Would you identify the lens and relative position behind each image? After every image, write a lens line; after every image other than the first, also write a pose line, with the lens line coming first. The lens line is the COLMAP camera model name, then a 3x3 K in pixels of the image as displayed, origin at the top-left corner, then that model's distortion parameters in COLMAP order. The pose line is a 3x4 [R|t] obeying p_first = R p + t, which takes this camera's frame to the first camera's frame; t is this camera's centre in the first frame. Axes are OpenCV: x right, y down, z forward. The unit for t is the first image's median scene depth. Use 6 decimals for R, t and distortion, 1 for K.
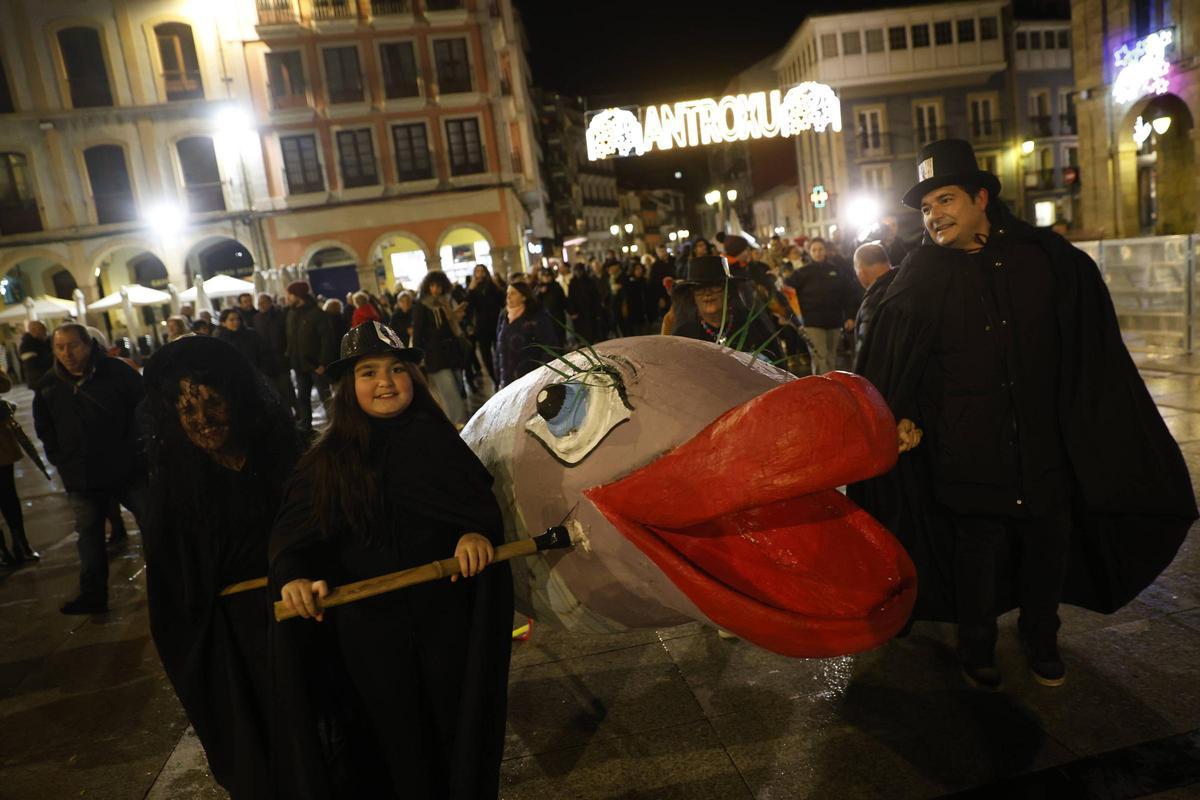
lens RADIAL K [[818.5, 0, 609.9], [0, 818.5, 400.1], [0, 0, 1]] dist [-0.106332, 0.079531]
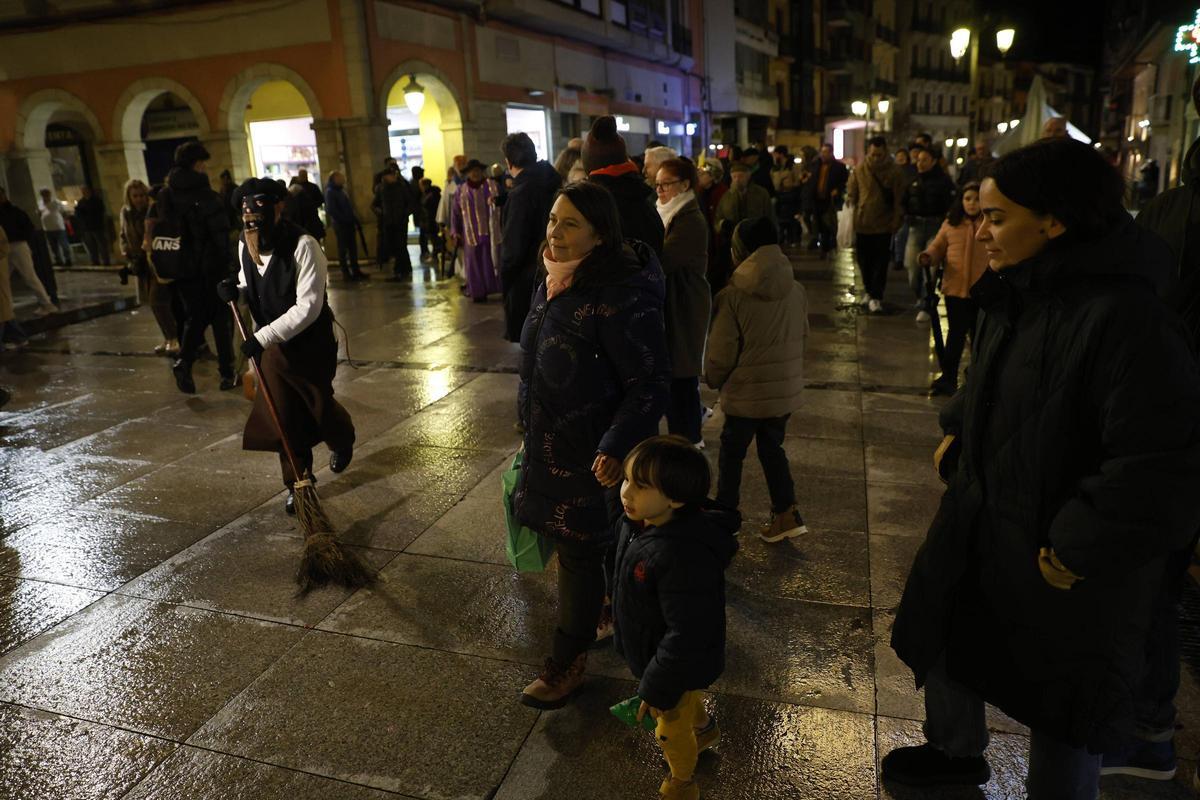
lens RADIAL K [[799.0, 0, 600.0], [0, 799.0, 400.0], [0, 0, 1]] dist [-0.117886, 0.087048]
pose [[0.876988, 0.207893, -0.433212, 0.254677], [-0.138899, 0.972754, 0.185627, -0.138430], [0.459999, -0.102620, 0.881969, 0.668986]]
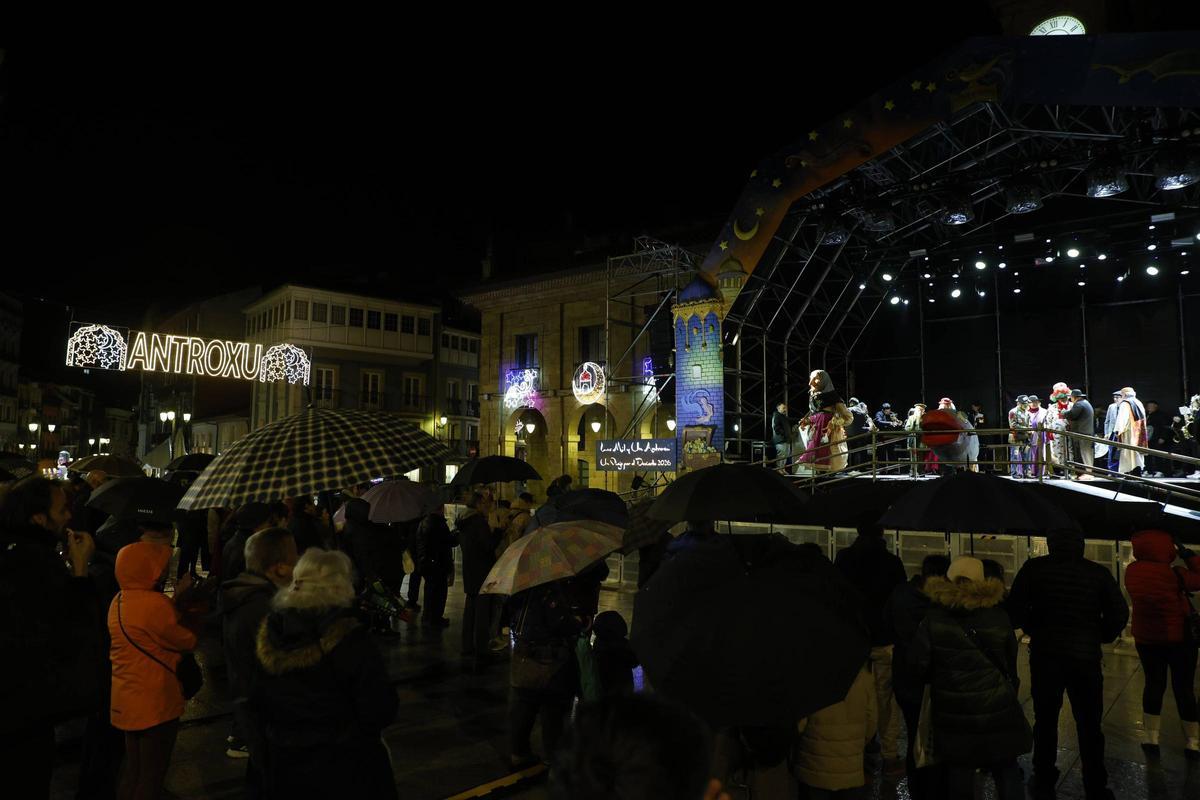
lens RADIAL K [[829.6, 0, 608.7], [0, 829.6, 401.1], [0, 0, 1]] dist [-0.098929, 0.074893]
pose [[0.762063, 0.189143, 0.619262, -0.126618], [-0.008011, 0.959065, -0.283071, 0.032539], [-0.647453, 0.210757, 0.732384, -0.191605]]
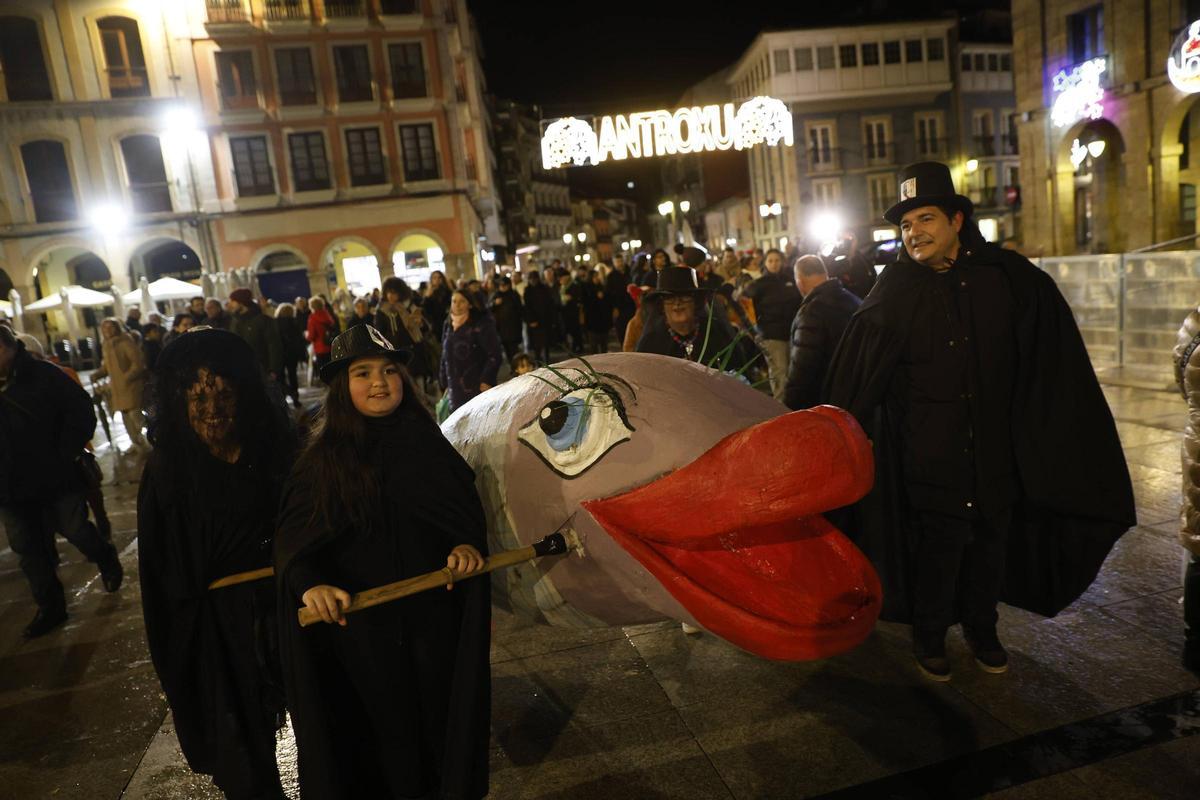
lens RADIAL K [[818.5, 0, 608.7], [0, 818.5, 407.6], [0, 0, 1]] dist [-0.105894, 0.079070]
pose [[0.998213, 0.007416, 0.059295, -0.003058], [-0.007316, 0.999971, -0.001896, 0.000742], [-0.059307, 0.001459, 0.998239, -0.004232]]
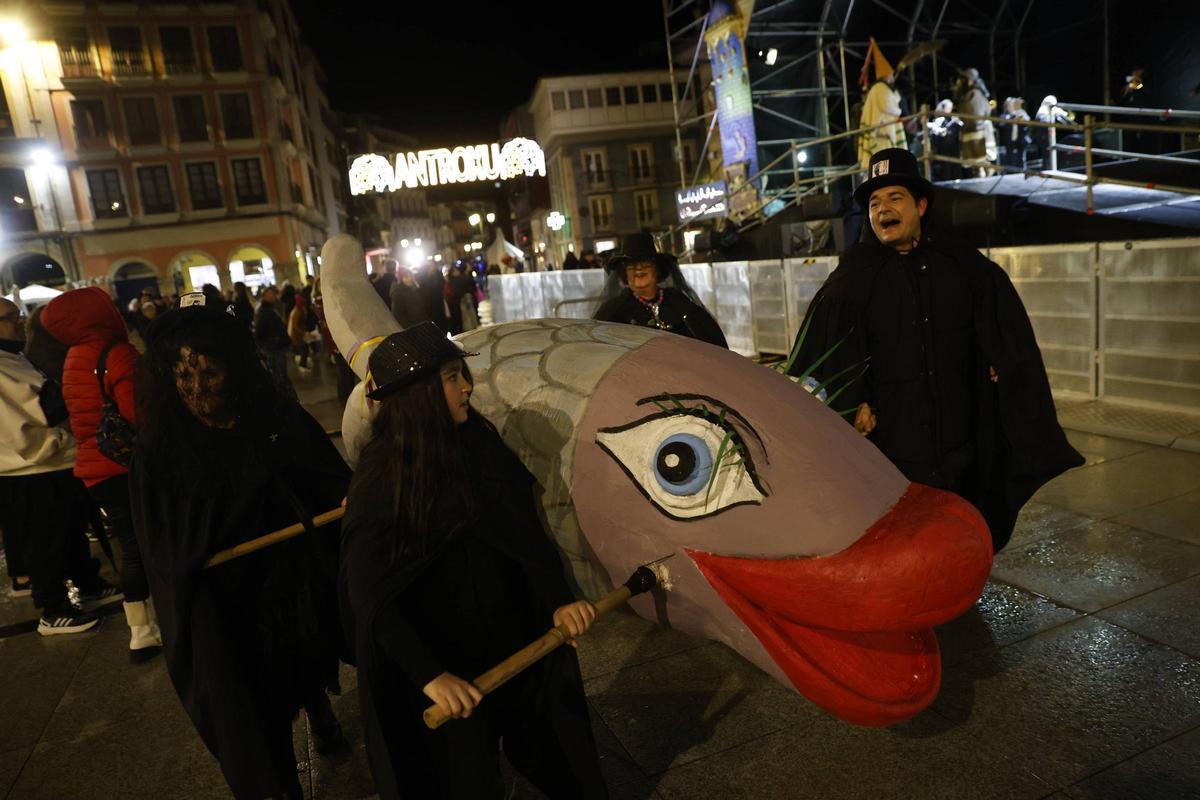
lens RADIAL K [[829.6, 0, 608.7], [0, 829.6, 401.1], [0, 0, 1]] dist [-0.098929, 0.074893]
pose [[0.982431, -0.021159, 0.185423, 0.125979], [0.022356, 0.999741, -0.004365, 0.040495], [-0.185282, 0.008433, 0.982649, -0.325596]]
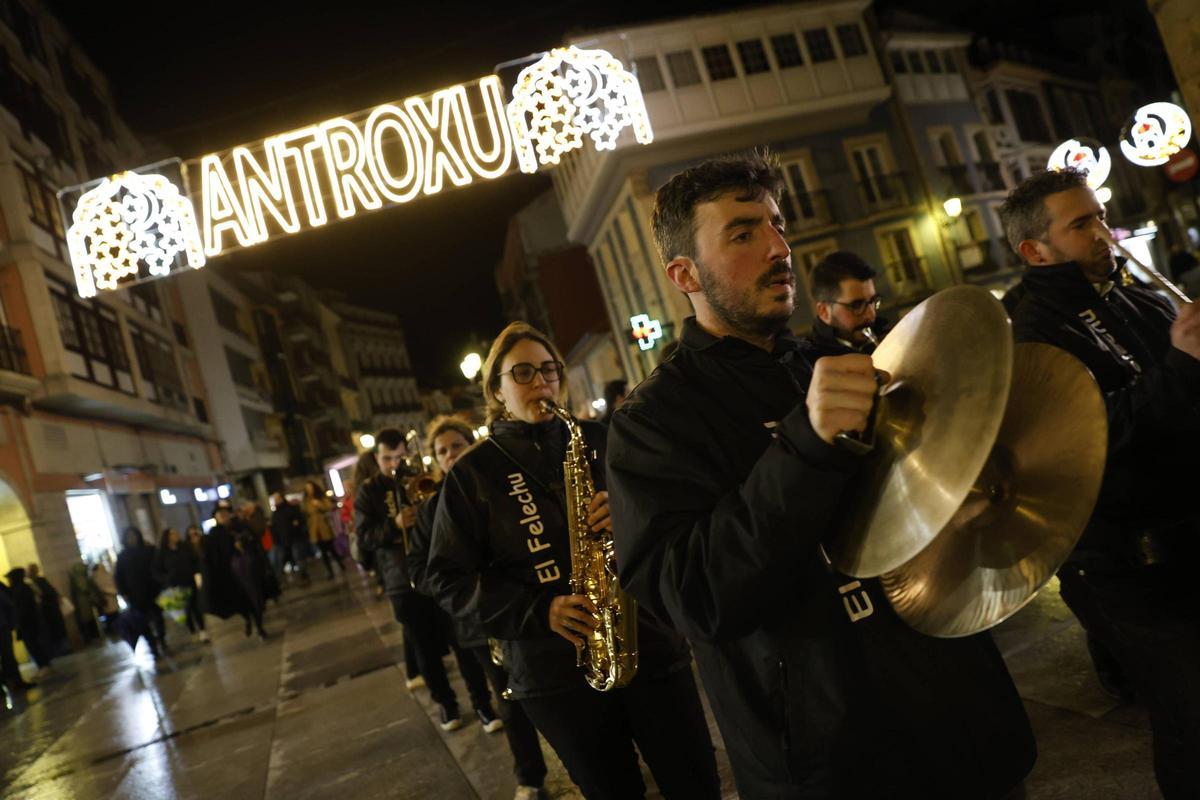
lens RADIAL K [[799.0, 0, 600.0], [0, 799.0, 400.0], [0, 0, 1]] dist [-0.117886, 0.087048]
pose [[0.973786, -0.146729, 0.173816, 0.159410], [0.183423, 0.958435, -0.218536, -0.113365], [-0.134526, 0.244689, 0.960224, 0.609399]]
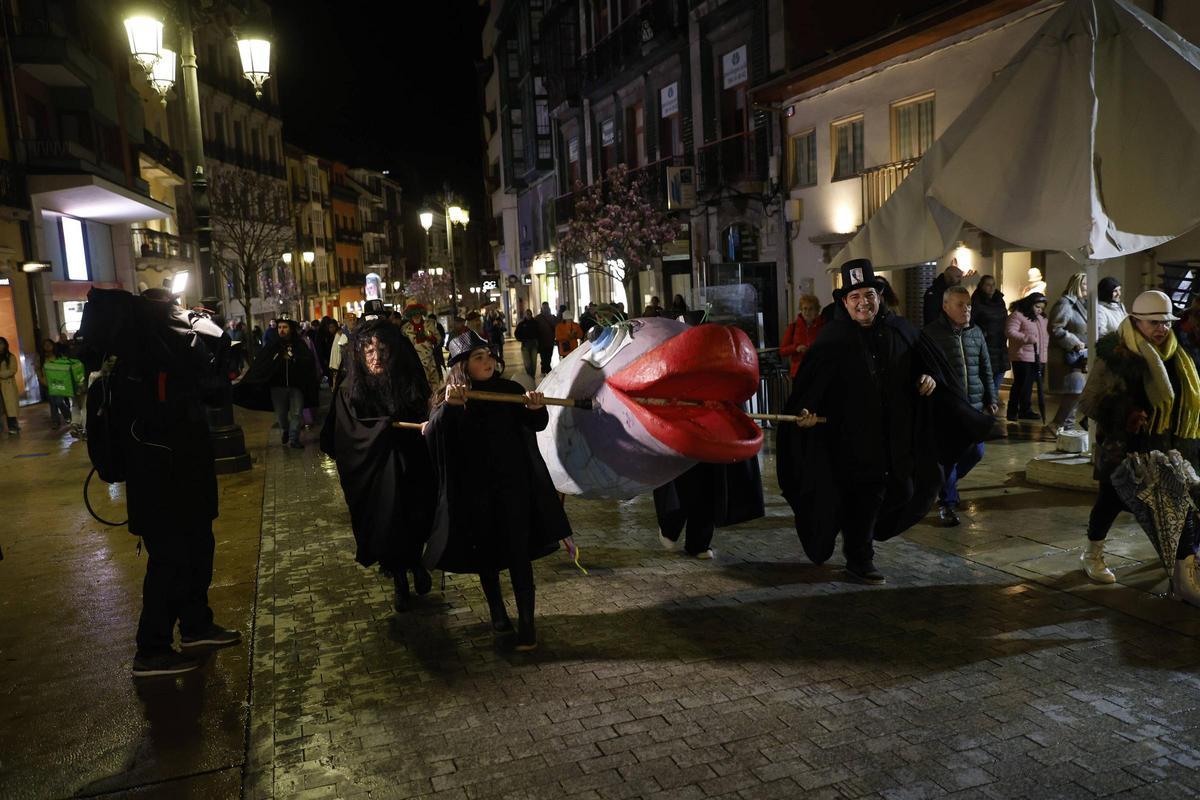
lens RADIAL K [[829.6, 0, 608.7], [0, 829.6, 401.1], [0, 0, 1]] dist [-0.098929, 0.074893]
pose [[0.929796, 0.036324, 0.366278, 0.059679], [-0.017827, 0.998395, -0.053756, -0.256254], [-0.367643, 0.043453, 0.928951, 1.548820]]
